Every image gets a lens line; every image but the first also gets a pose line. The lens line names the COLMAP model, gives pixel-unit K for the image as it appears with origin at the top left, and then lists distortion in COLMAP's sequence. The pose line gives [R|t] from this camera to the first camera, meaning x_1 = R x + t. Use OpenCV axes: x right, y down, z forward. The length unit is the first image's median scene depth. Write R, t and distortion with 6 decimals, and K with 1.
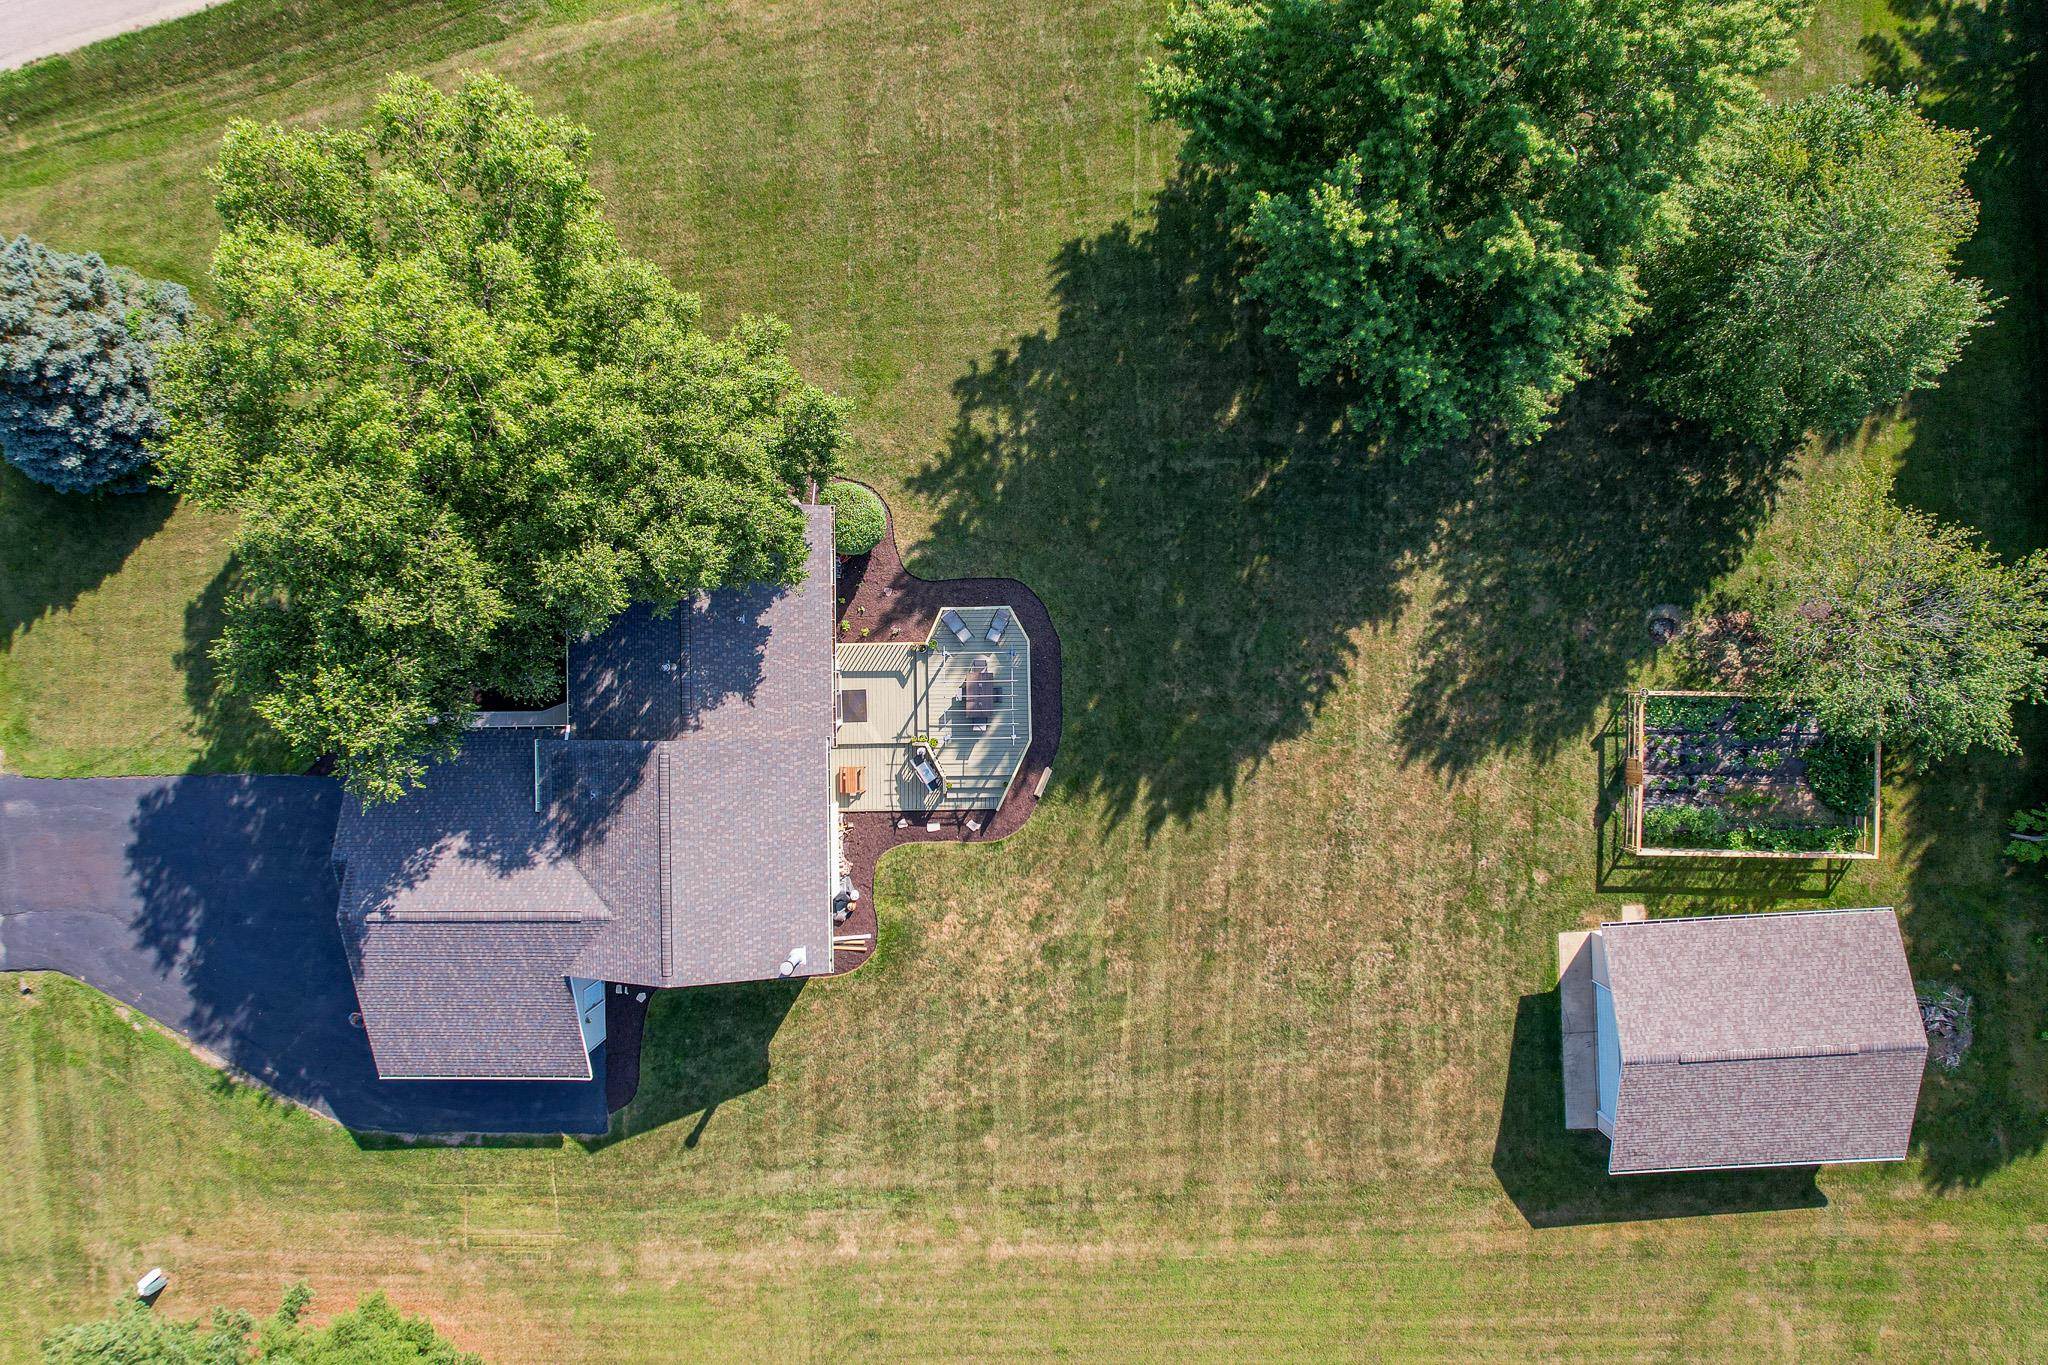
lens RADIAL K [[1300.6, 0, 1036.6], [0, 1300.6, 683.7], [0, 0, 1]] dist [-0.065909, 0.056603]
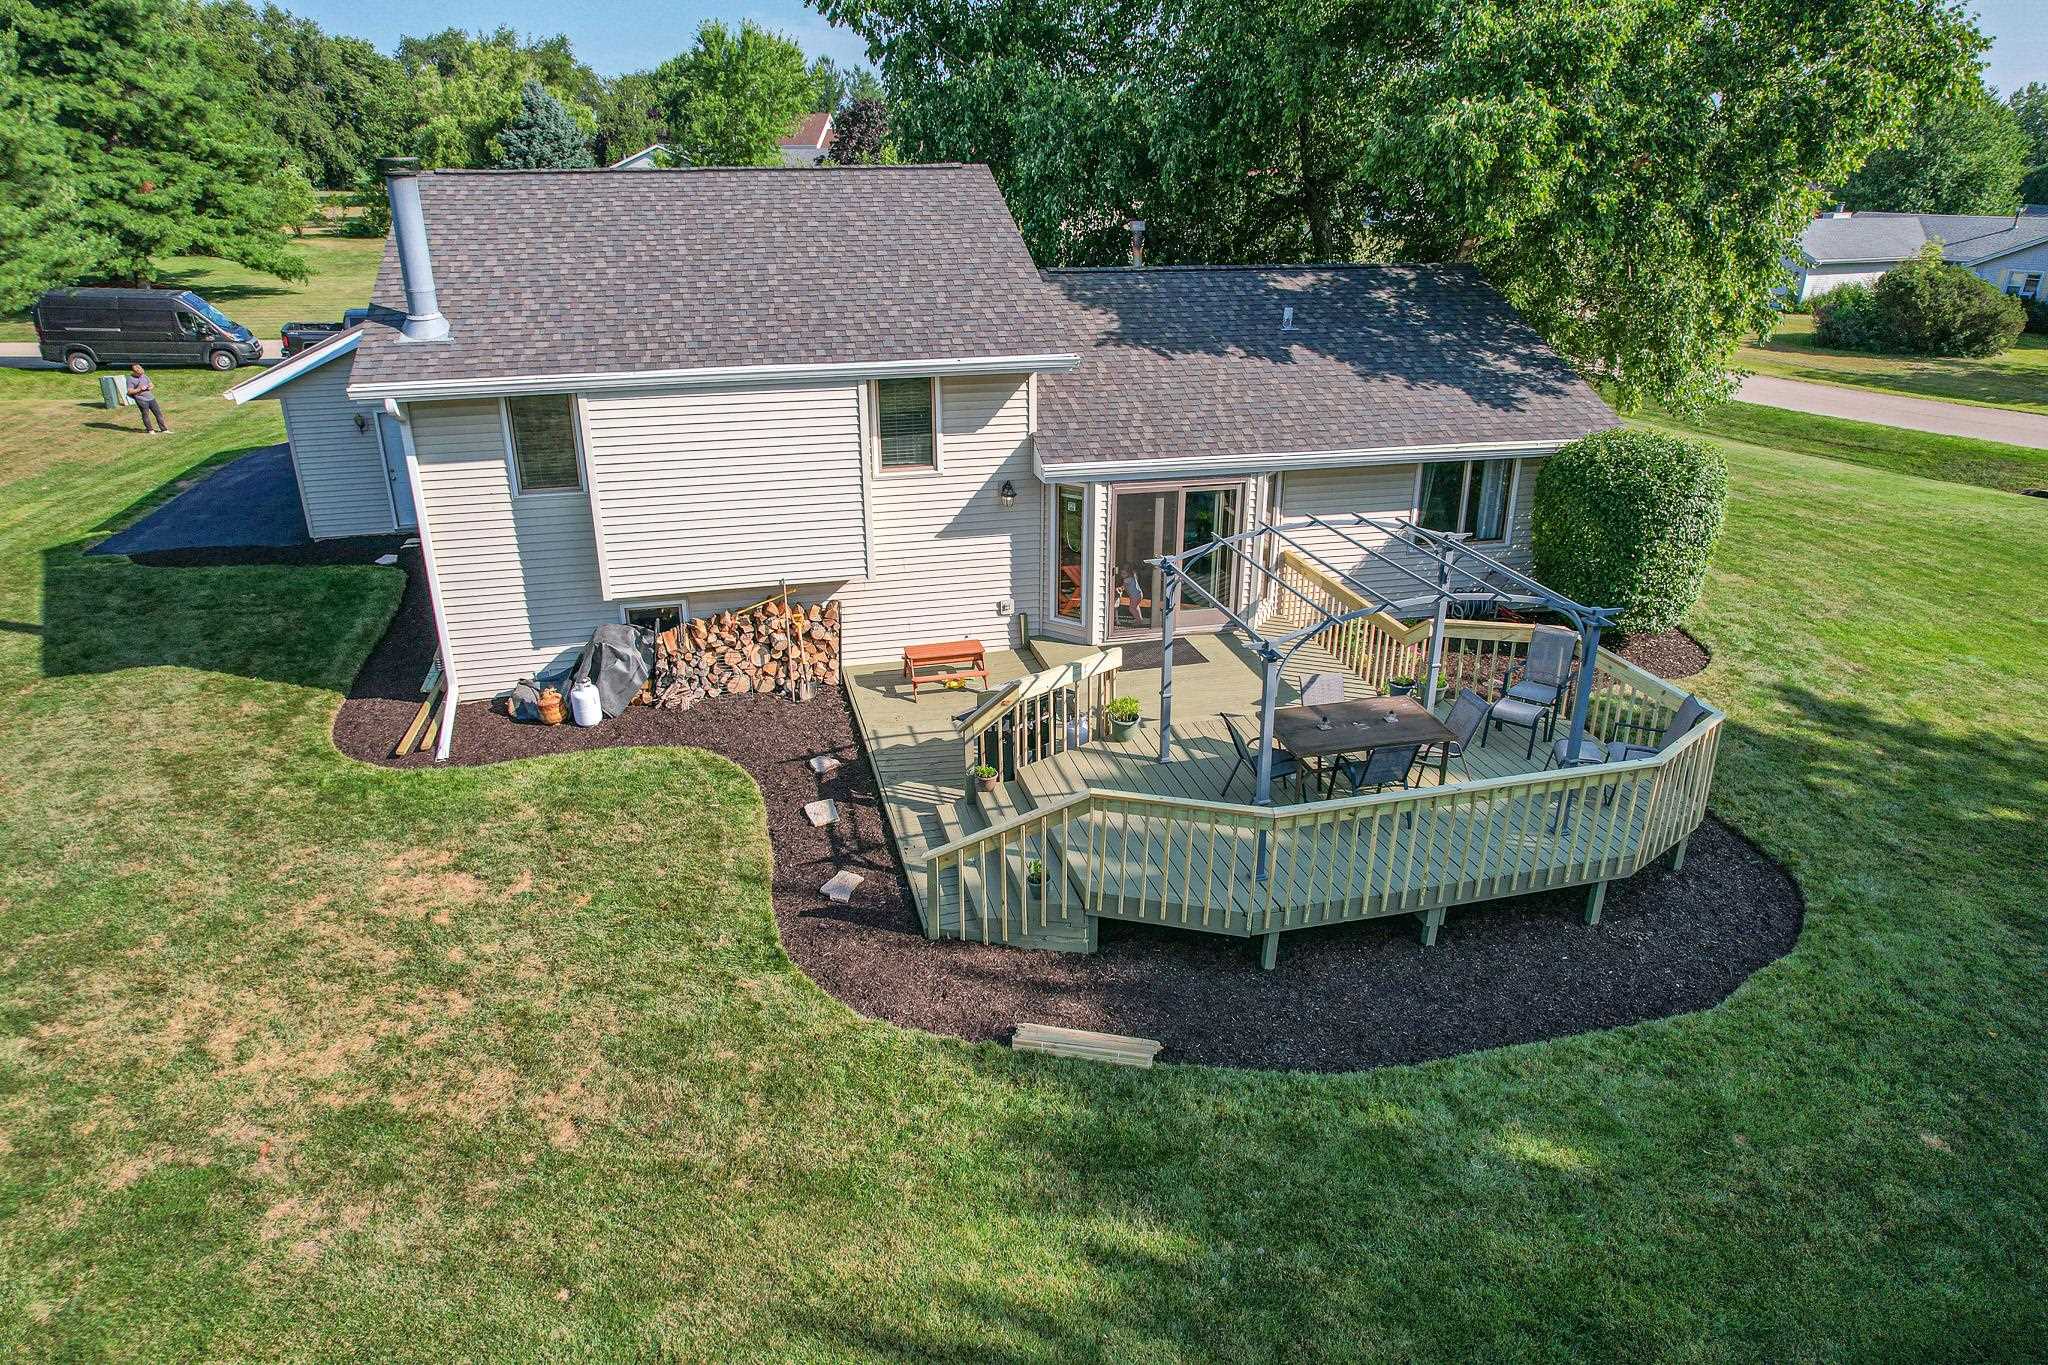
lens RADIAL K [[1300.6, 0, 1036.6], [0, 1300.6, 683.7], [0, 0, 1]] dist [-0.065909, 0.056603]
pose [[0.232327, 0.368471, -0.900141, 0.171230], [-0.972612, 0.081281, -0.217759, 0.124504], [-0.007074, 0.926079, 0.377263, 0.874615]]
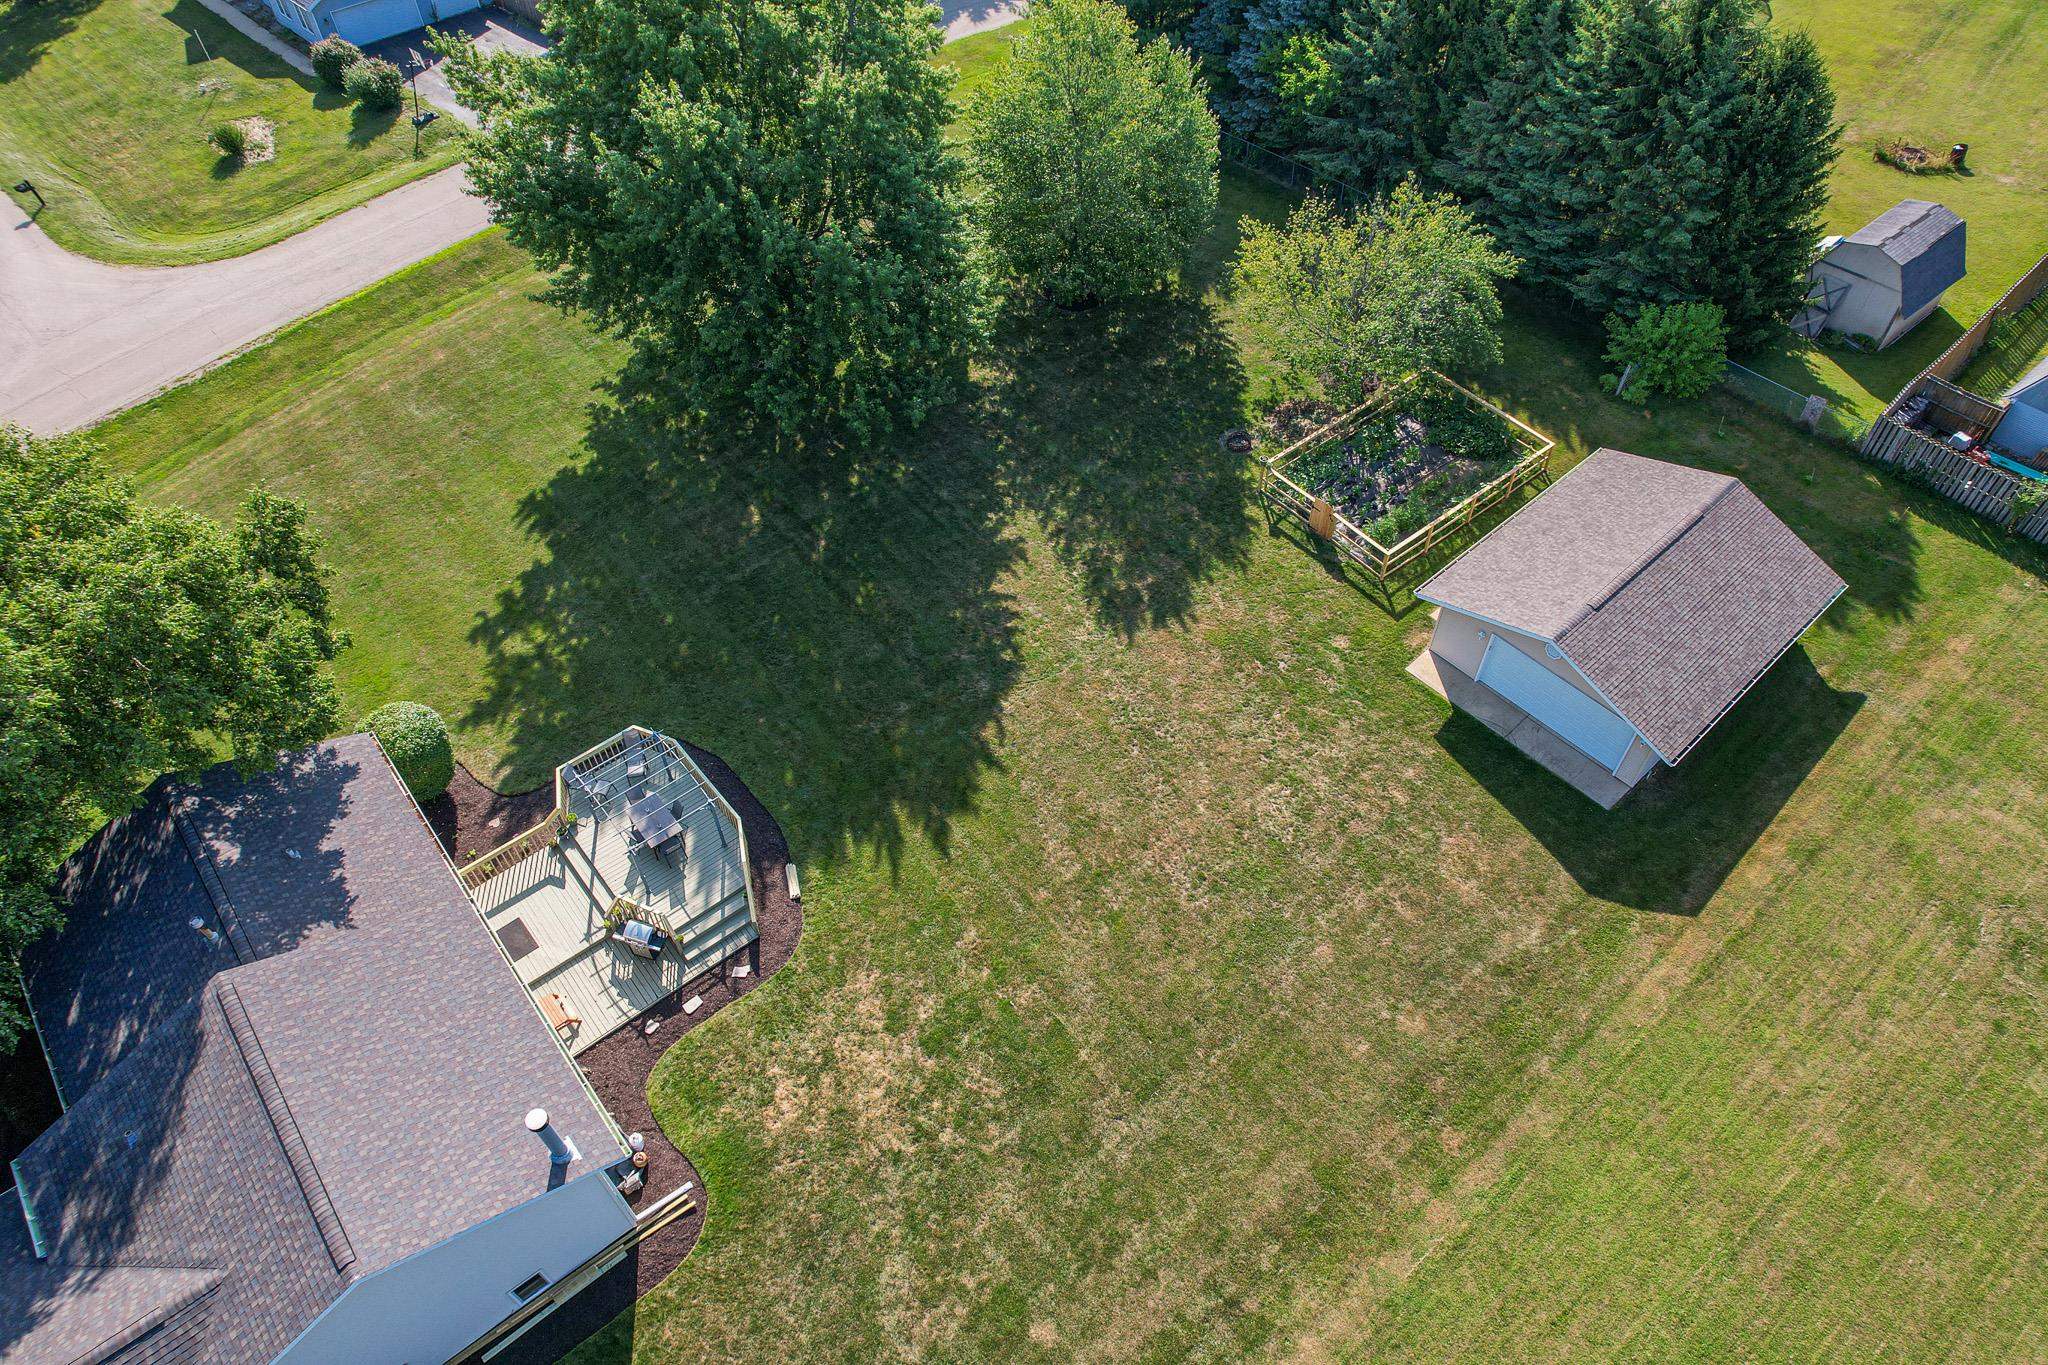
lens RADIAL K [[1311.9, 0, 1029.1], [0, 1311.9, 689.9], [0, 0, 1]] dist [-0.075357, 0.060791]
pose [[0.781217, -0.468063, 0.413058, -0.148805], [0.624256, 0.583408, -0.519557, 0.492282], [0.002205, 0.663741, 0.747960, 0.364519]]
